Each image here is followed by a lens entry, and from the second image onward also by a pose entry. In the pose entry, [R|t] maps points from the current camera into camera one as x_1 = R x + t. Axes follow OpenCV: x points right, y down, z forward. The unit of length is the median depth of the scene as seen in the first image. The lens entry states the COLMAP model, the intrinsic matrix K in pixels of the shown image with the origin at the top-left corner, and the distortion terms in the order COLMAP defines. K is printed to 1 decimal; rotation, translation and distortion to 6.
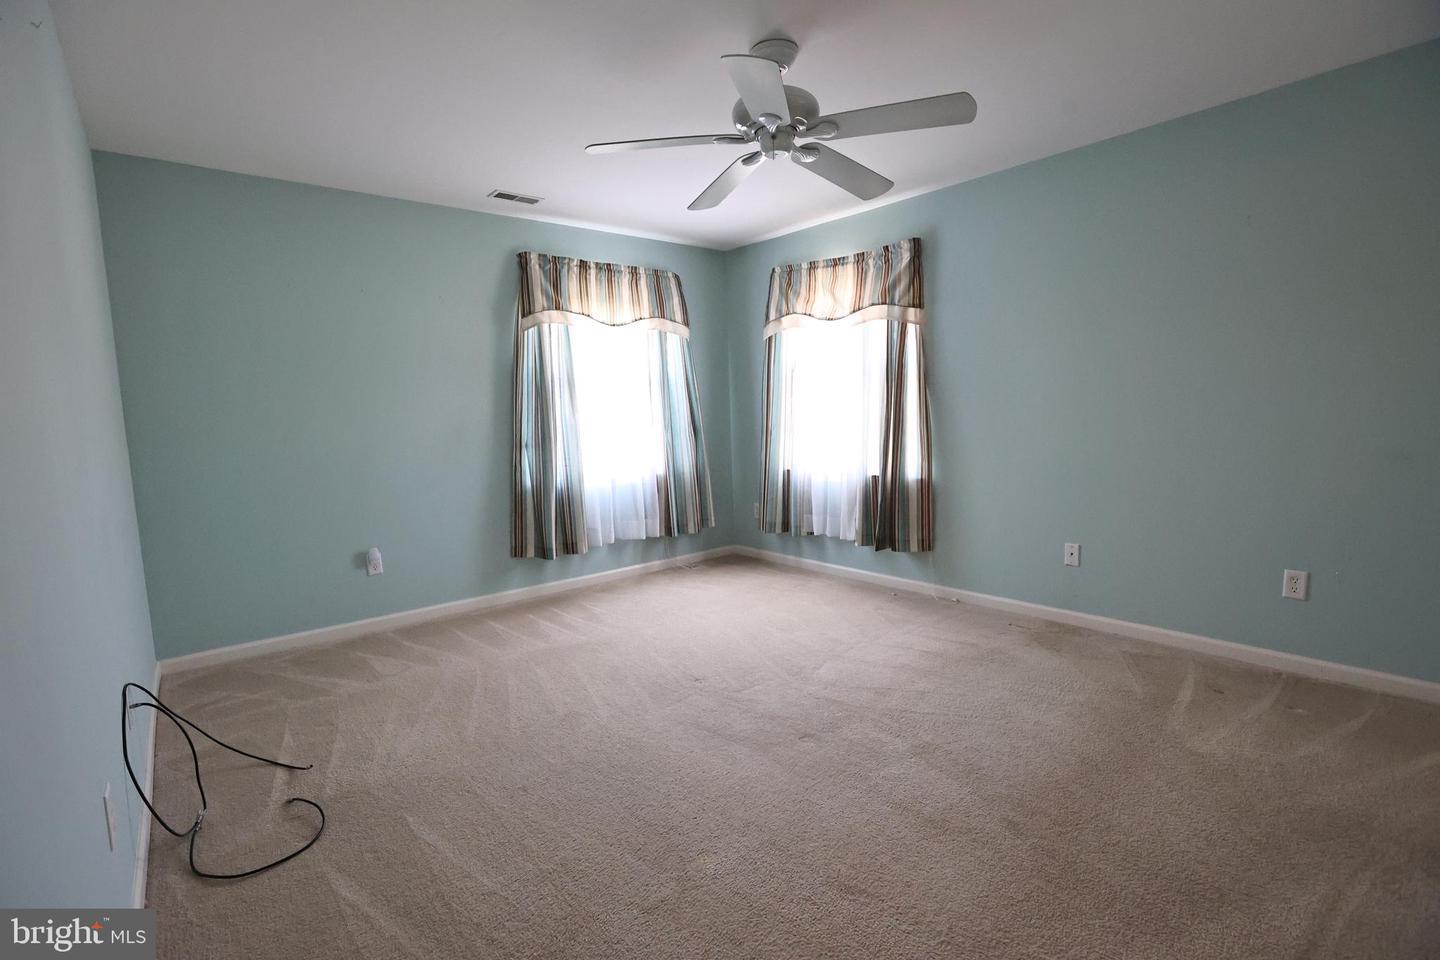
lens RADIAL K [[658.2, 0, 718.3], [0, 658.2, 482.9], [0, 0, 1]] dist [-0.046847, 0.015934]
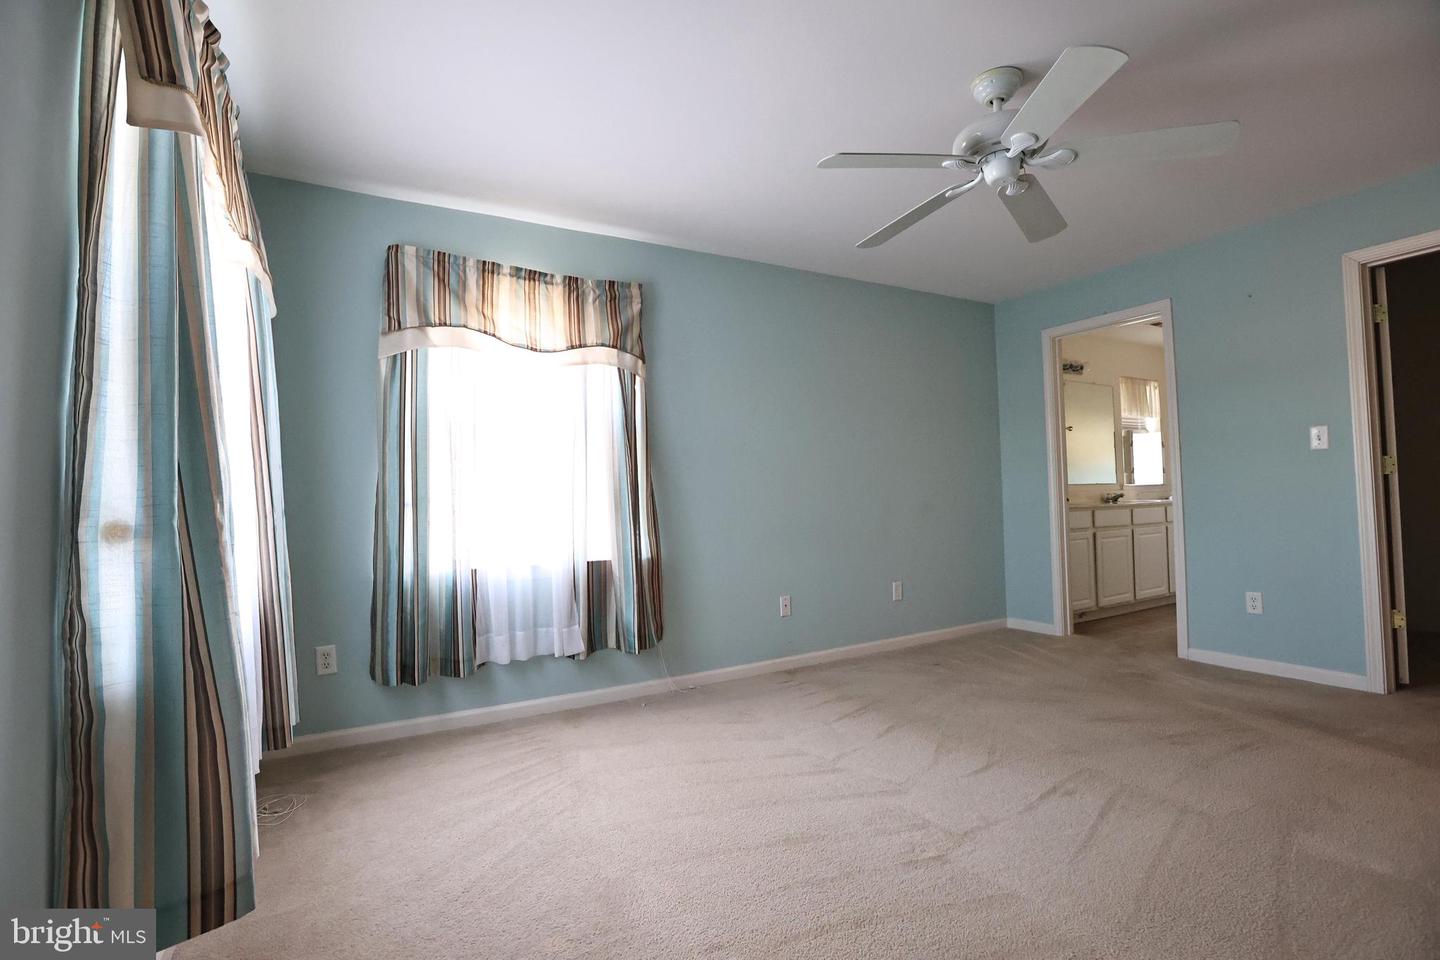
lens RADIAL K [[658.2, 0, 717.6], [0, 658.2, 484.2], [0, 0, 1]] dist [-0.046847, 0.015934]
pose [[0.208465, 0.040553, 0.977189, -0.459430], [0.125086, 0.989829, -0.067763, -0.027956], [-0.969998, 0.136359, 0.201272, 0.646697]]
